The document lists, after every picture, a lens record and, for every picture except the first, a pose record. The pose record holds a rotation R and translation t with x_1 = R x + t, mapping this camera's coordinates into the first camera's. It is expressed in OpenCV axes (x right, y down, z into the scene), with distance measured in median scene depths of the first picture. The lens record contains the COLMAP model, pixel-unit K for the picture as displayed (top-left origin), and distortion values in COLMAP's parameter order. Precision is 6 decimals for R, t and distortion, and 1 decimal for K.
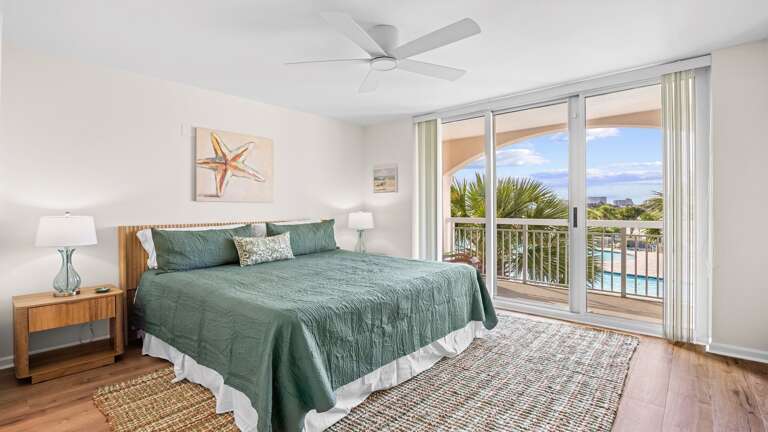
lens RADIAL K [[358.8, 0, 382.1], [0, 358.8, 209.6], [0, 0, 1]] dist [-0.003678, -0.000129]
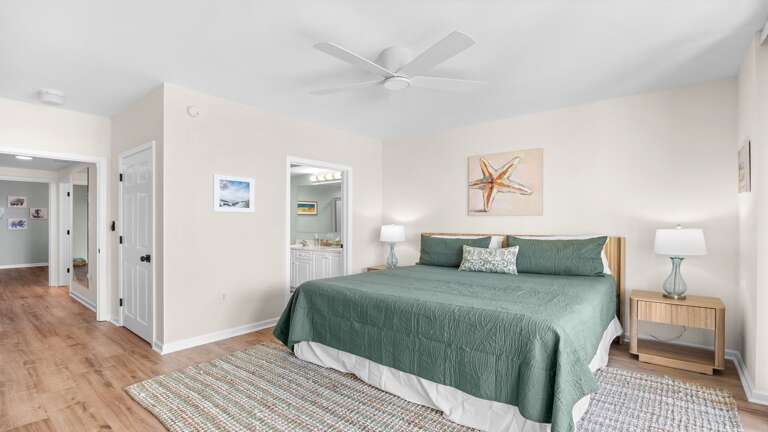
lens RADIAL K [[358.8, 0, 379.9], [0, 358.8, 220.6], [0, 0, 1]] dist [-0.003678, -0.000129]
pose [[0.043799, 0.005599, -0.999025, 0.691507], [0.001150, 0.999983, 0.005655, -0.012578], [0.999040, -0.001396, 0.043792, 0.592989]]
